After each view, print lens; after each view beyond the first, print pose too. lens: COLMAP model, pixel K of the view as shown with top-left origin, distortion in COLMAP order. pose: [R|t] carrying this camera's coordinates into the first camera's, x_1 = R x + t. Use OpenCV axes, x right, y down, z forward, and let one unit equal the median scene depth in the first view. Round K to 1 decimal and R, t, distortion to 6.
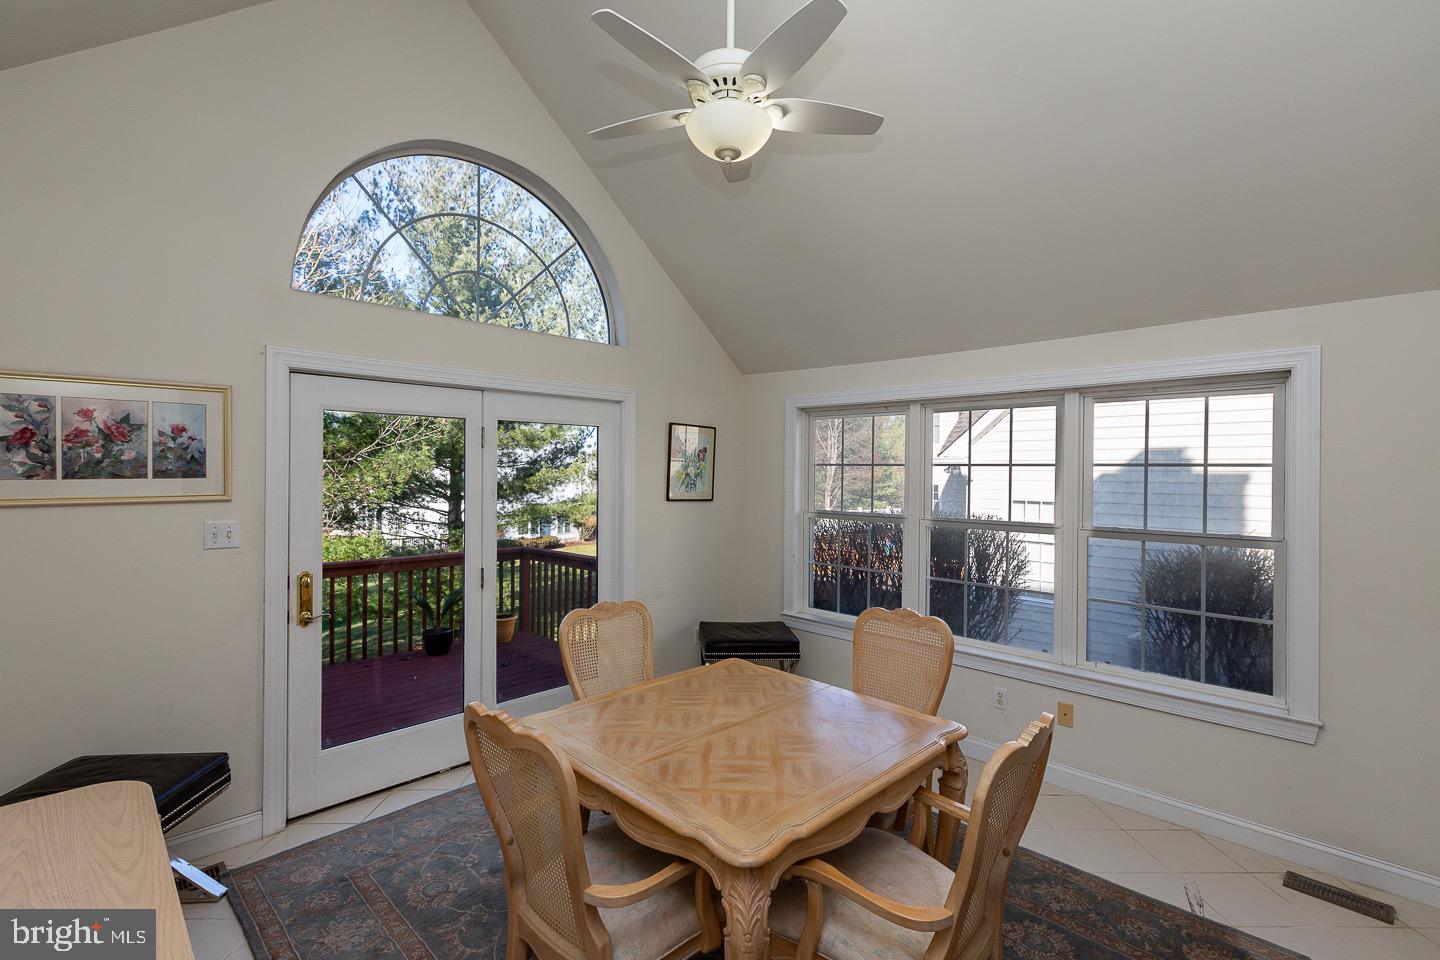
lens RADIAL K [[650.4, 0, 719.2], [0, 650.4, 474.9], [0, 0, 1]] dist [-0.000906, -0.000060]
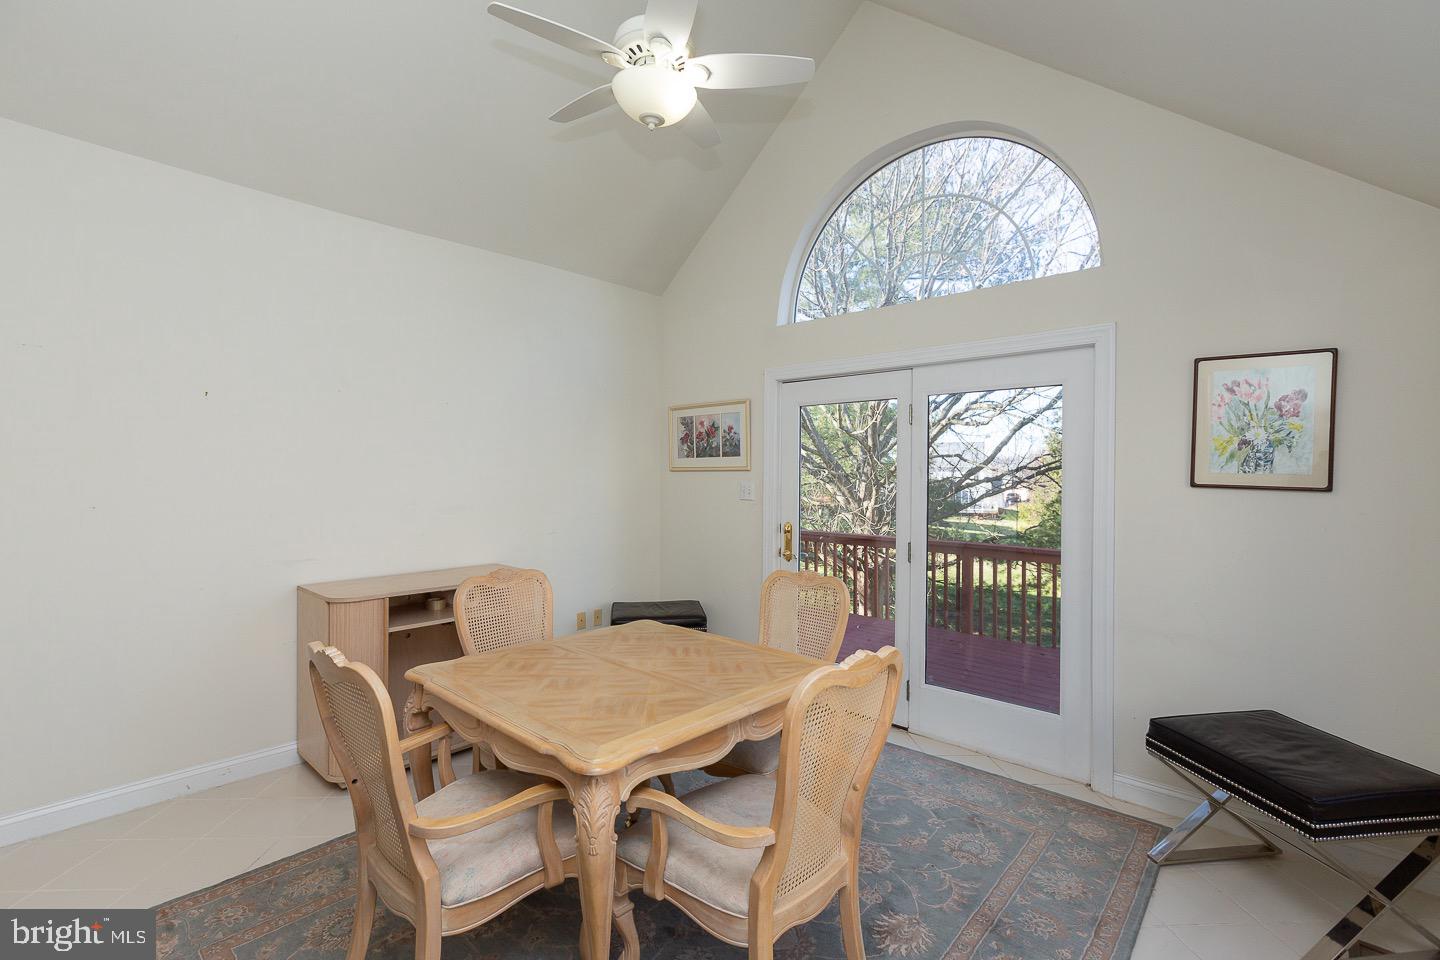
lens RADIAL K [[650.4, 0, 719.2], [0, 650.4, 474.9], [0, 0, 1]] dist [-0.000906, -0.000060]
pose [[0.040515, -0.005803, -0.999162, 0.949565], [-0.011583, 0.999913, -0.006277, 0.069384], [0.999112, 0.011828, 0.040445, 0.972495]]
